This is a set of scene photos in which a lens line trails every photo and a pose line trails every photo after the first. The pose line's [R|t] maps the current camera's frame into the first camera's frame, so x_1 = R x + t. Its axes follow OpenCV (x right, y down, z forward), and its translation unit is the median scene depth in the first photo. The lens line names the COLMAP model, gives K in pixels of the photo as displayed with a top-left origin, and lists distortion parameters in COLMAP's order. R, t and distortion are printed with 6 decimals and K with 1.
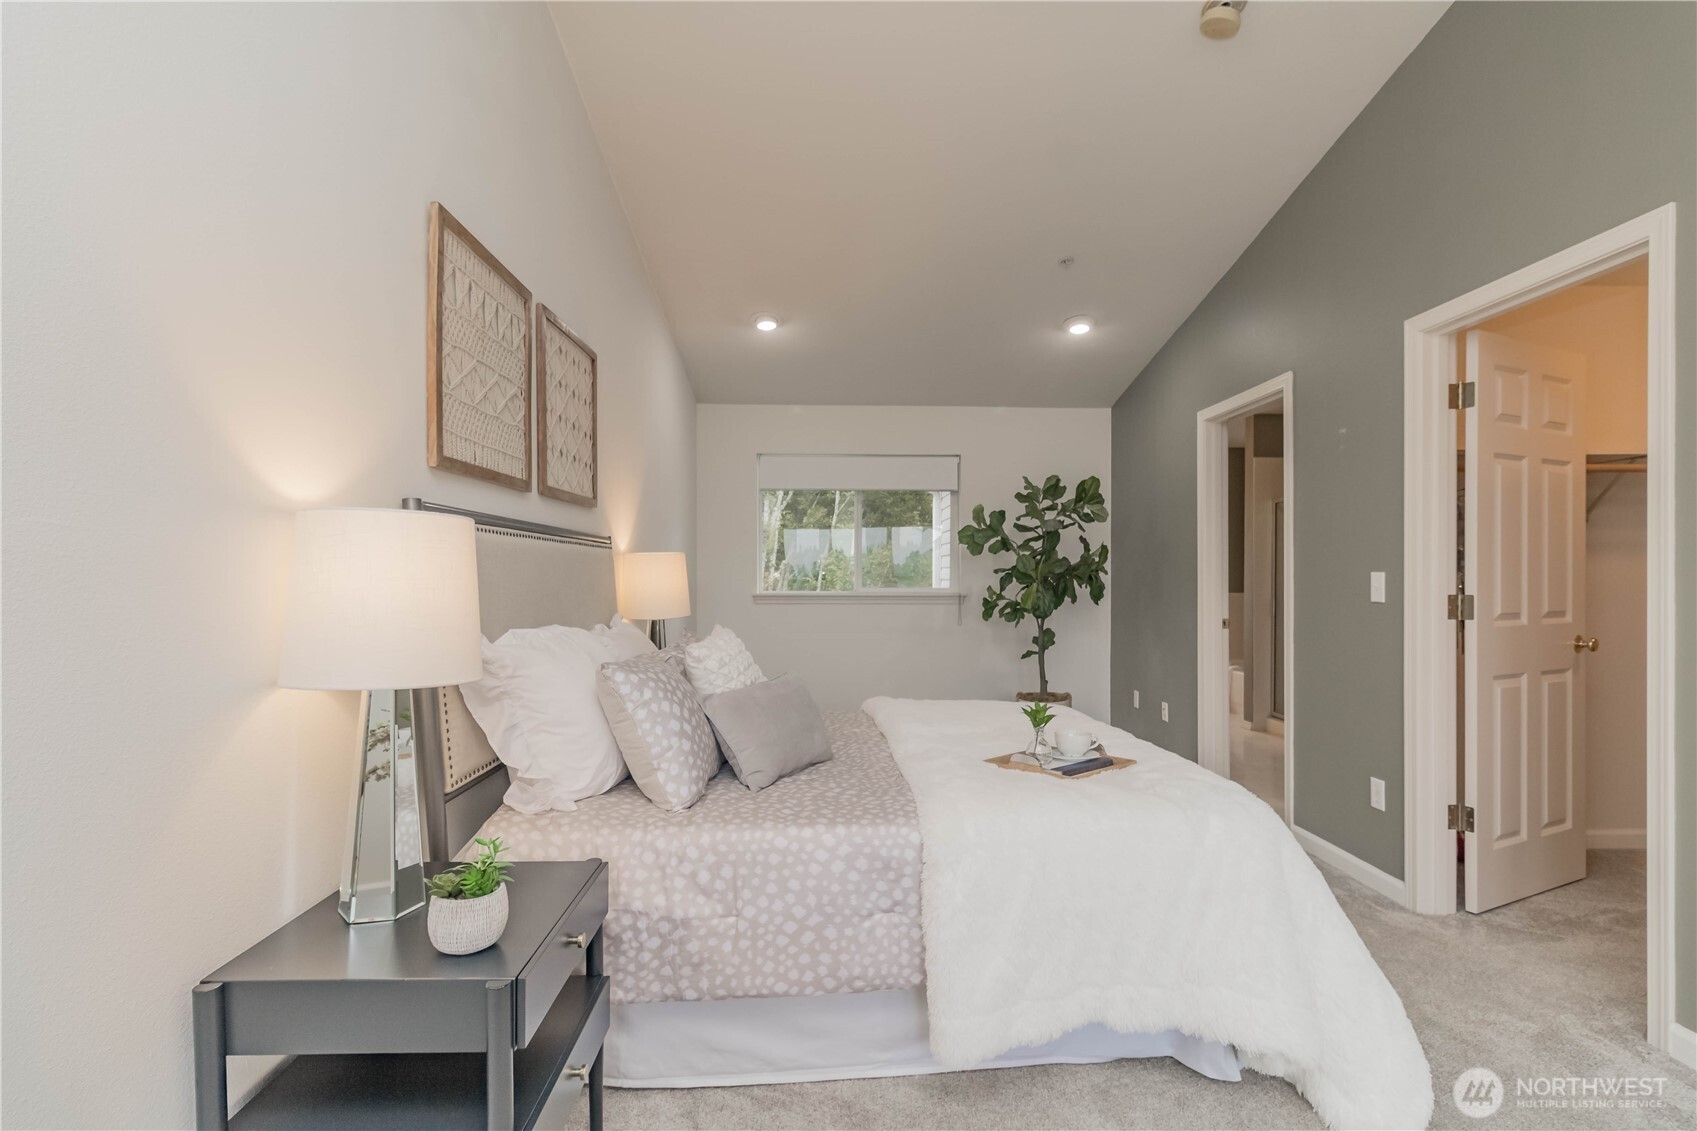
lens RADIAL K [[789.3, 0, 854.4], [0, 789.3, 590.2], [0, 0, 1]] dist [-0.001069, -0.000219]
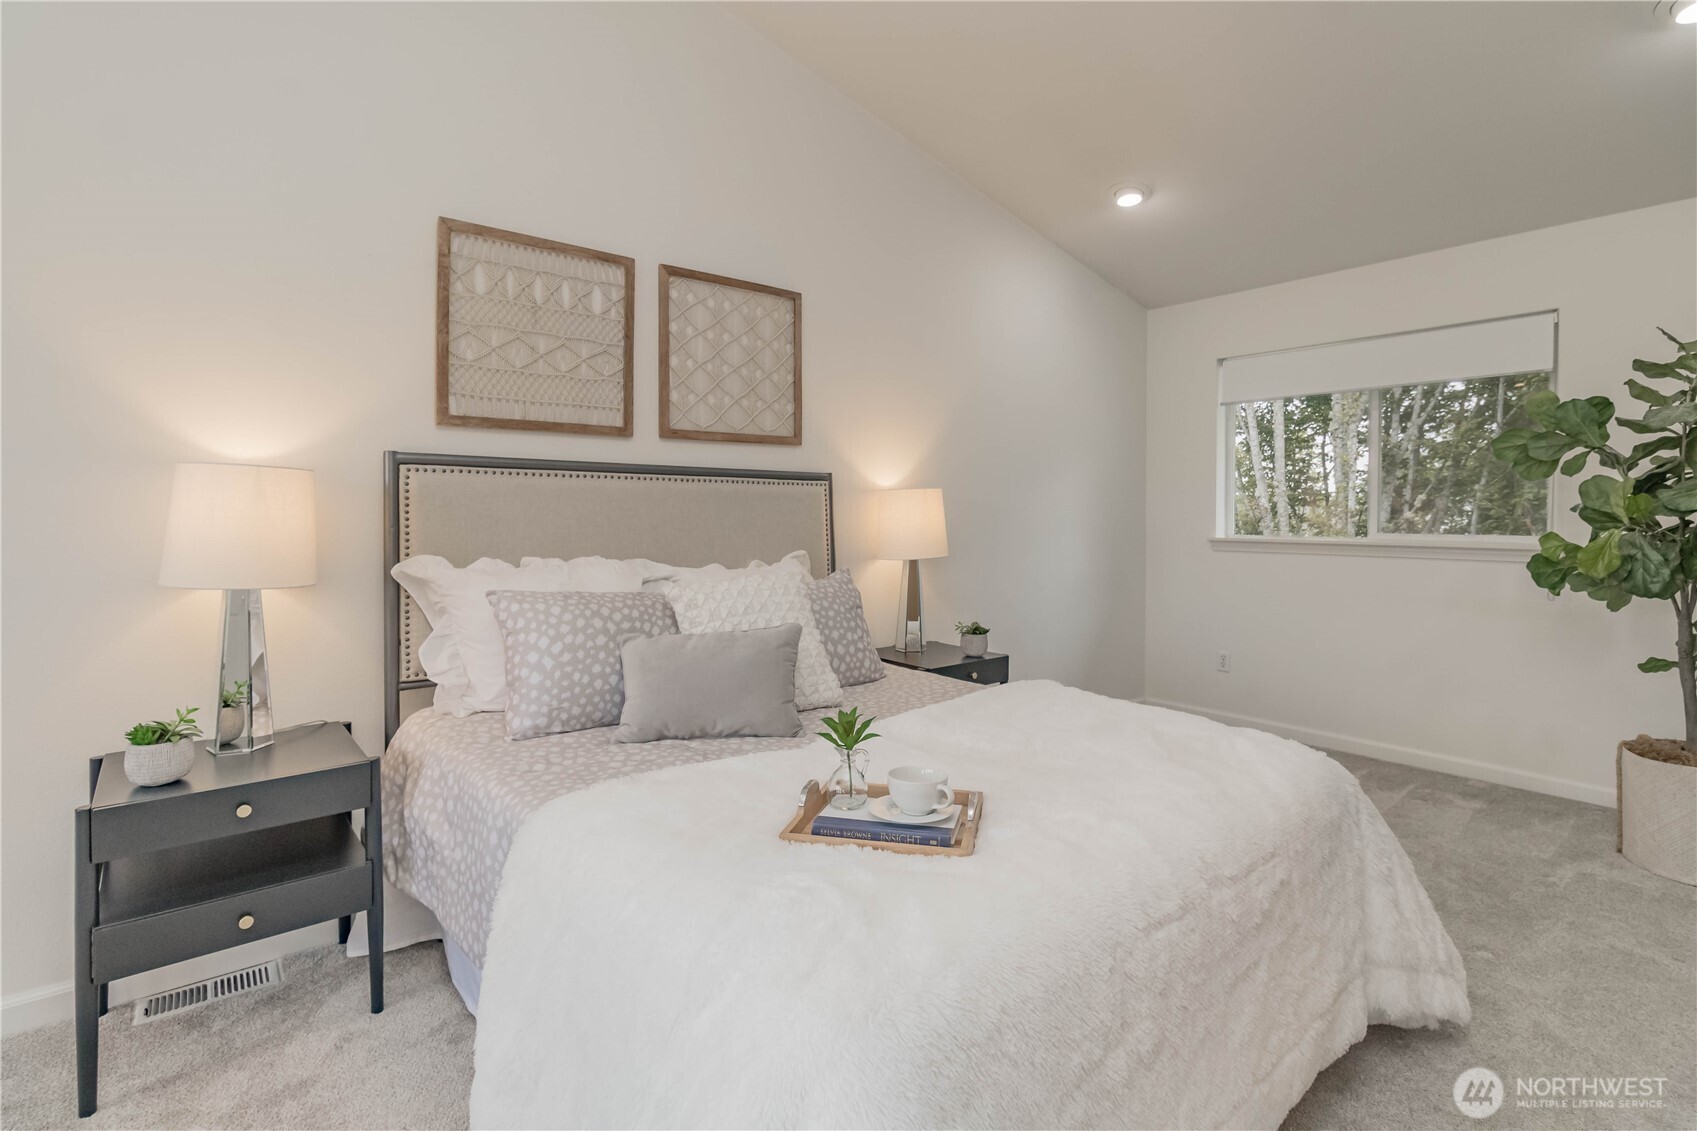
lens RADIAL K [[789.4, 0, 841.7], [0, 789.4, 536.8], [0, 0, 1]] dist [0.002434, 0.000106]
pose [[0.624850, 0.024496, -0.780361, 0.666739], [-0.018372, 0.999692, 0.016670, -0.007361], [0.780529, 0.003921, 0.625107, 0.550940]]
